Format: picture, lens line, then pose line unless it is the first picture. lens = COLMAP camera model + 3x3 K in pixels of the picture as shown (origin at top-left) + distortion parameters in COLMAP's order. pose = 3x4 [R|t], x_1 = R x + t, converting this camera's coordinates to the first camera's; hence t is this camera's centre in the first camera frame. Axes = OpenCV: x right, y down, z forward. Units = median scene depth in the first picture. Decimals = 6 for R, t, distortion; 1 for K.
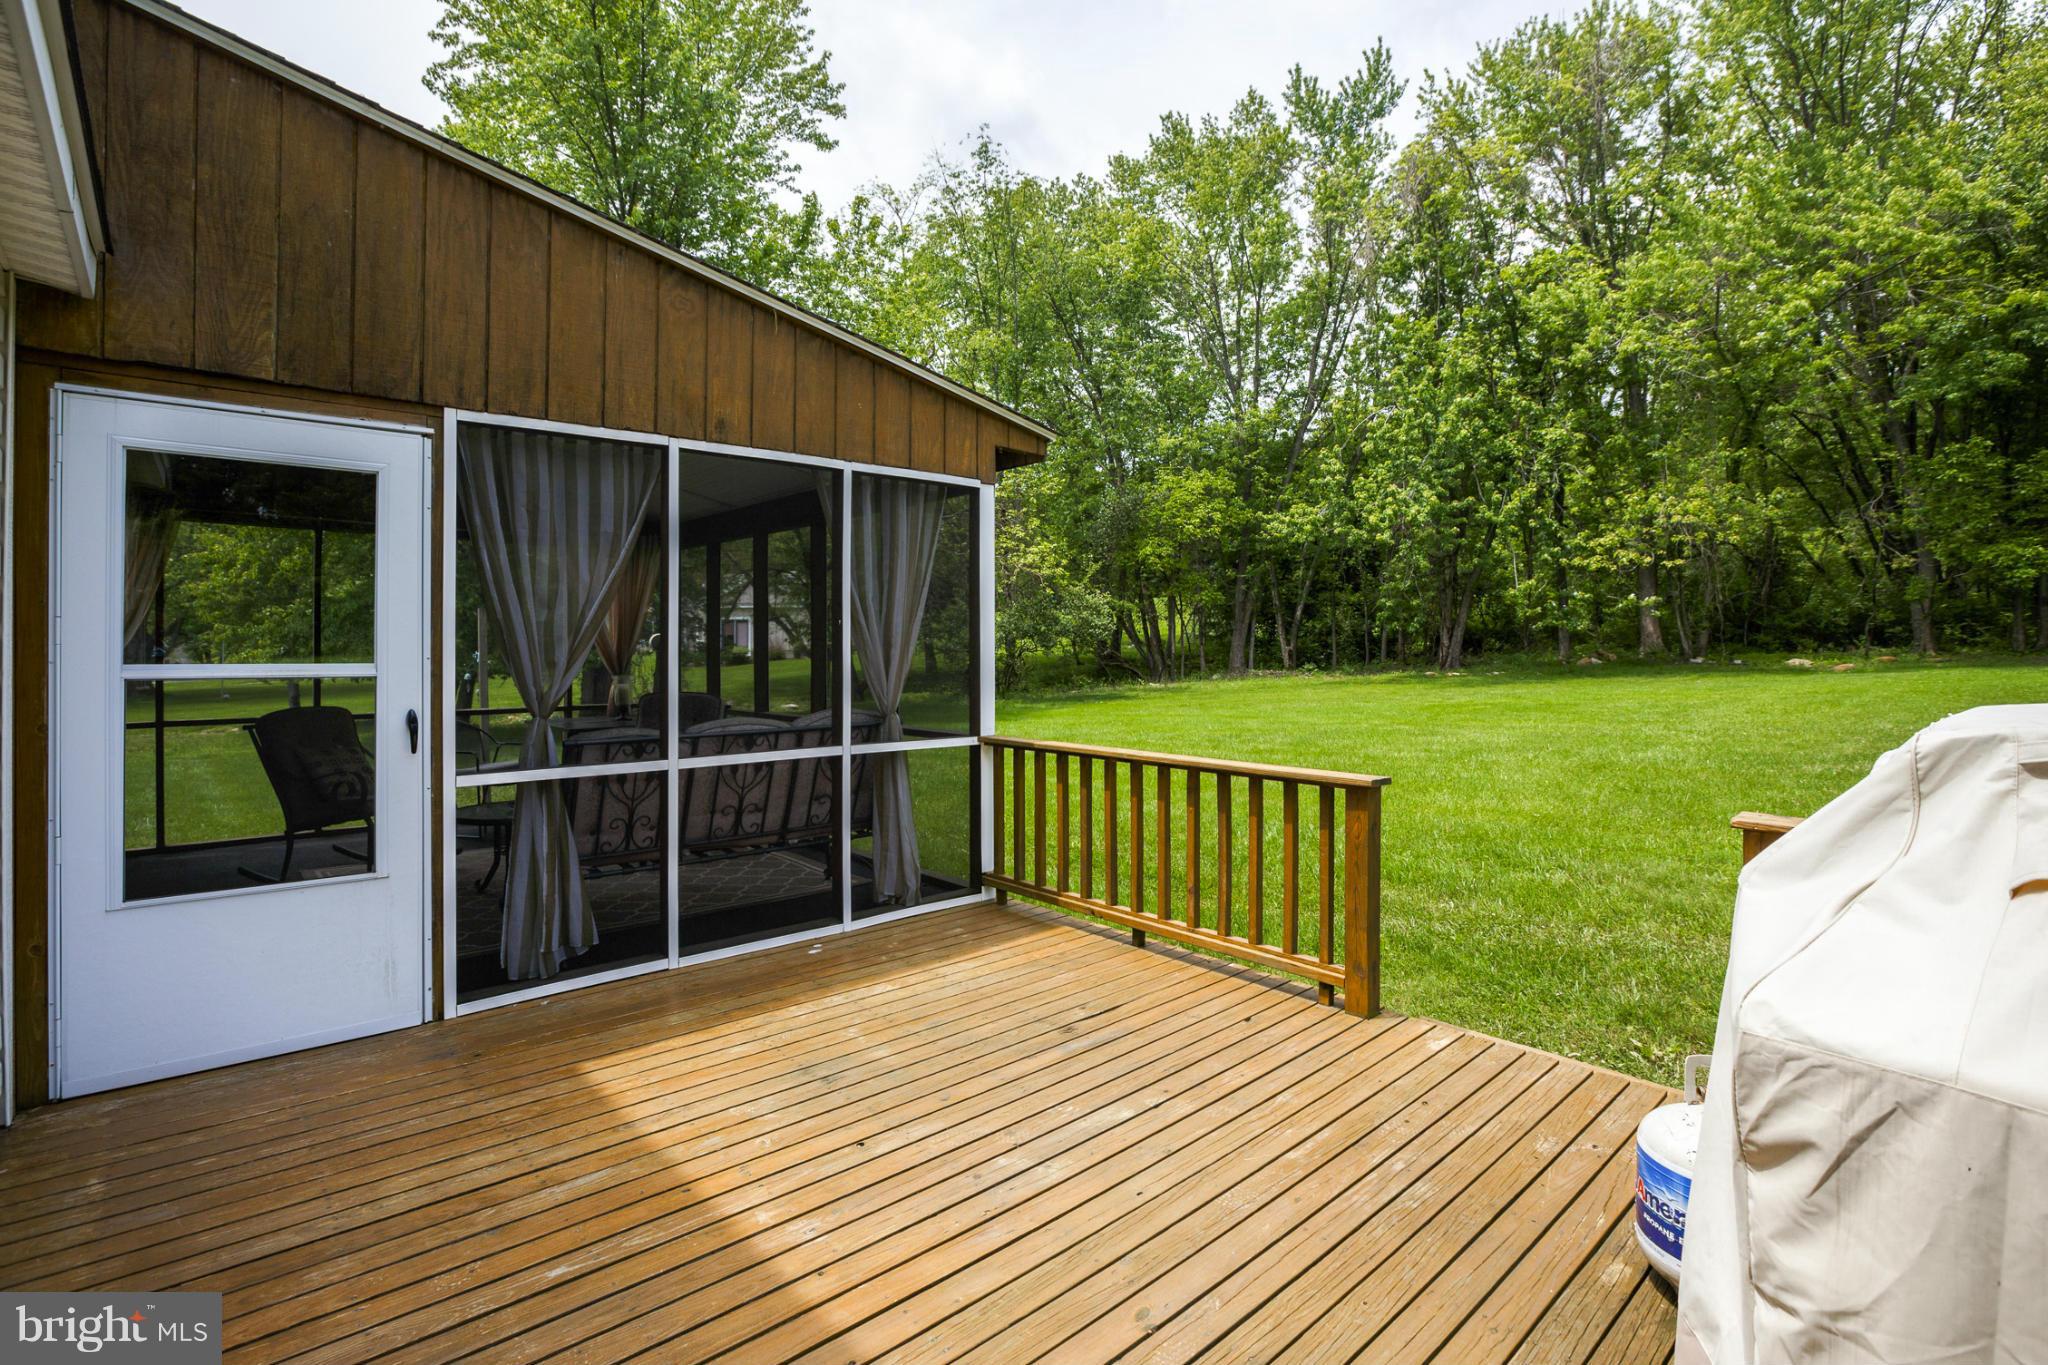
lens RADIAL K [[937.3, 0, 981.9], [0, 937.3, 728.5], [0, 0, 1]] dist [-0.041932, 0.011615]
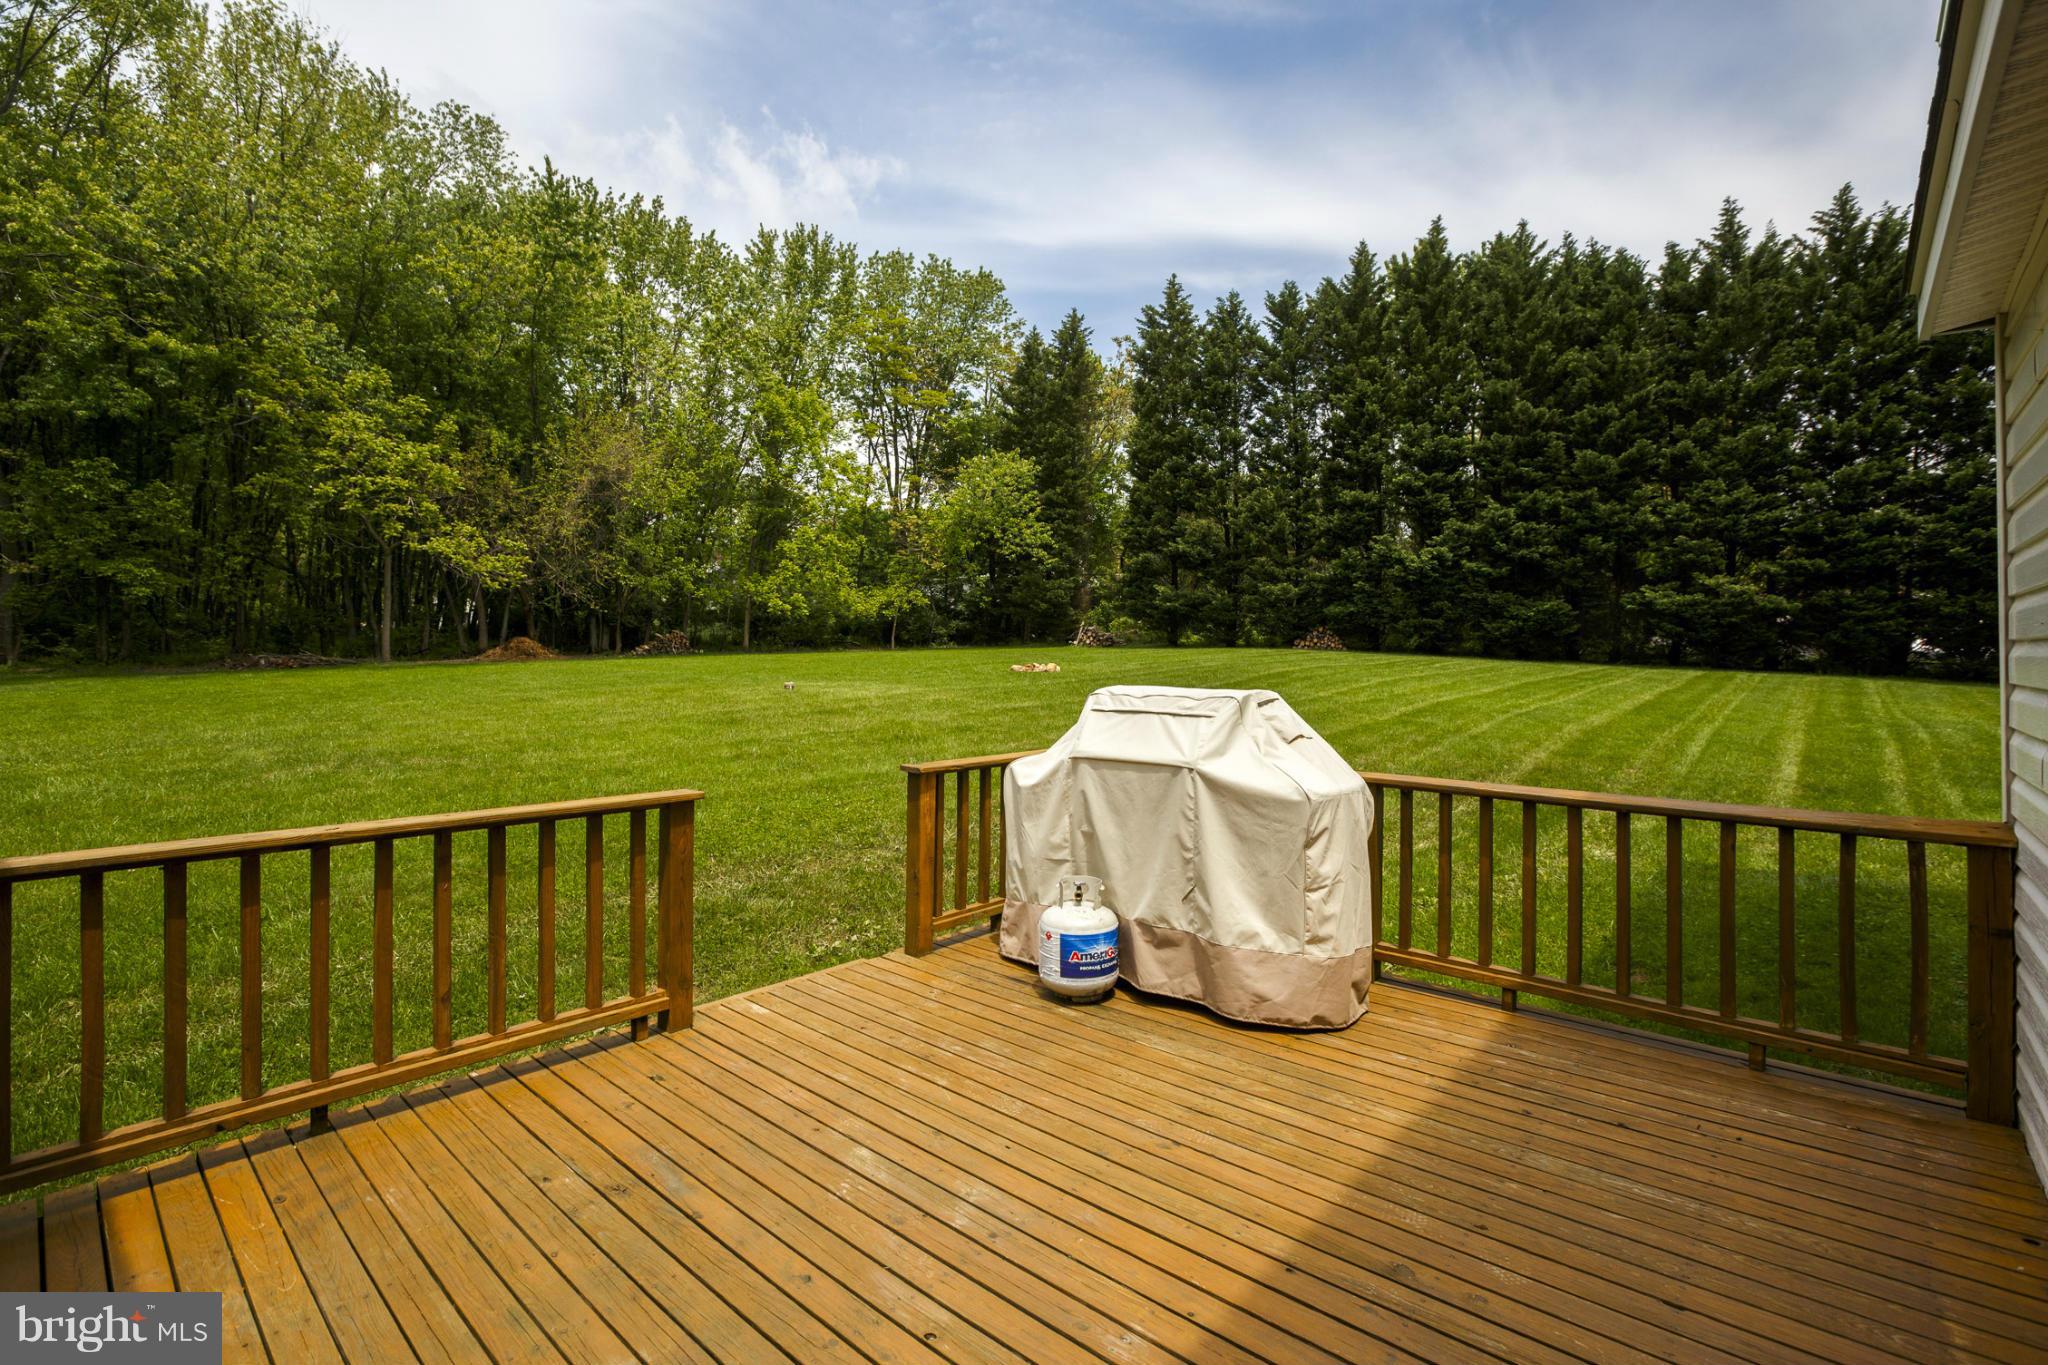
lens RADIAL K [[927.1, 0, 1025.2], [0, 927.1, 665.6], [0, 0, 1]] dist [-0.010451, -0.000144]
pose [[-0.137015, 0.005263, 0.990555, -0.646359], [0.073378, 0.997292, 0.004851, -0.064360], [-0.987847, 0.073350, -0.137030, 0.729478]]
